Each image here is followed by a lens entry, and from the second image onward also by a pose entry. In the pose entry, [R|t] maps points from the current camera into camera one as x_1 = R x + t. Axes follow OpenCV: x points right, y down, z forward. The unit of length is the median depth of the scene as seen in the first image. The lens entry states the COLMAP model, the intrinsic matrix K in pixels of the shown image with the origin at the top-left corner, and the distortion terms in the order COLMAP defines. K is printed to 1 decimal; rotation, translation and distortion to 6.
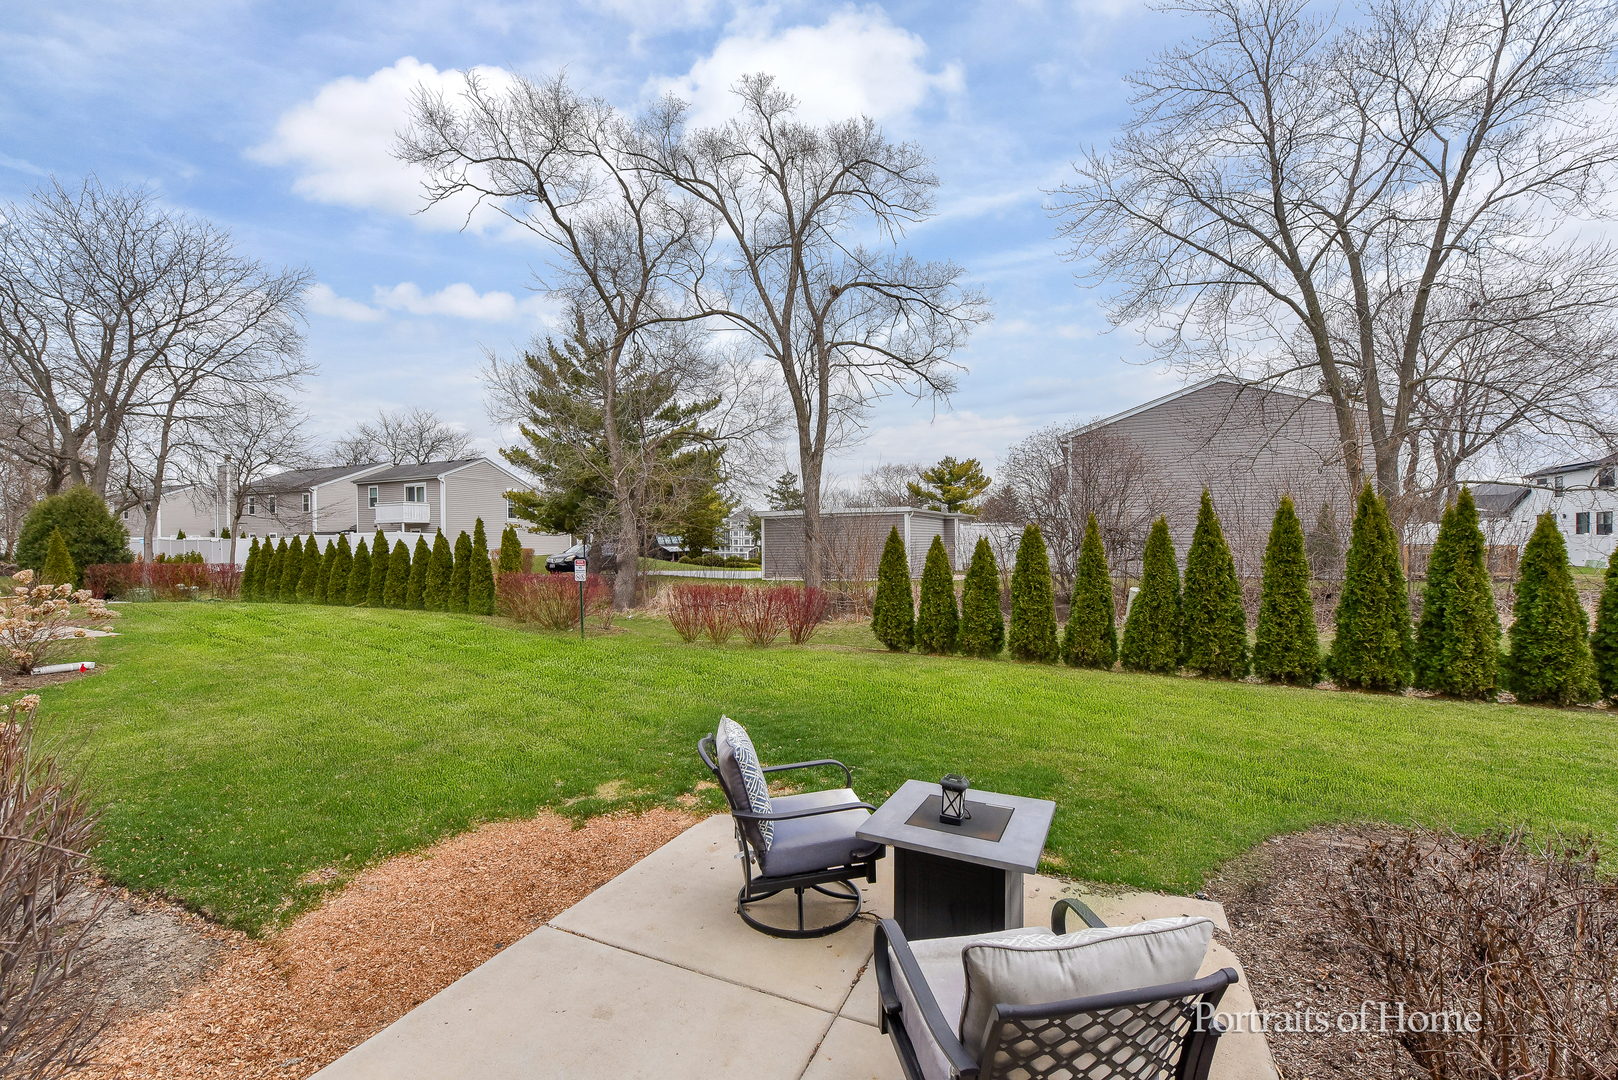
lens RADIAL K [[655.0, 0, 809.0], [0, 655.0, 540.0], [0, 0, 1]] dist [-0.013703, -0.000185]
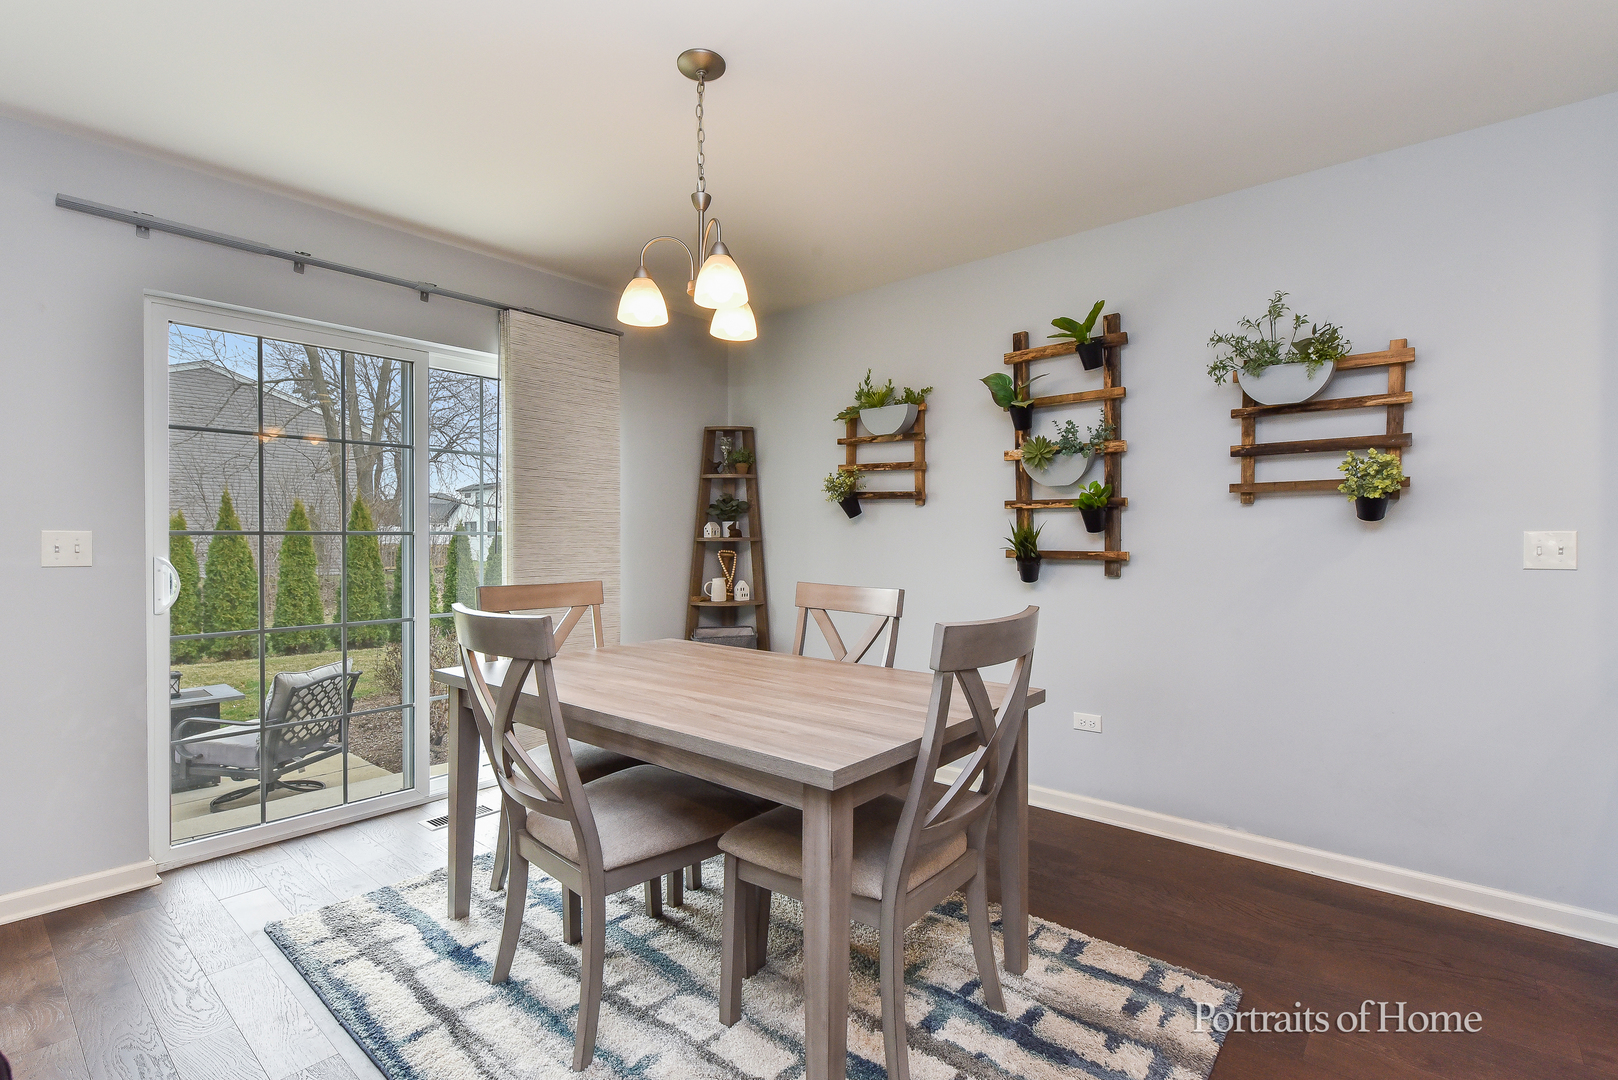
lens RADIAL K [[747.4, 0, 809.0], [0, 747.4, 540.0], [0, 0, 1]] dist [-0.000367, -0.000039]
pose [[0.287872, 0.005471, 0.957653, -0.319197], [-0.001359, 0.999985, -0.005305, 0.013679], [-0.957668, 0.000226, 0.287875, -0.305086]]
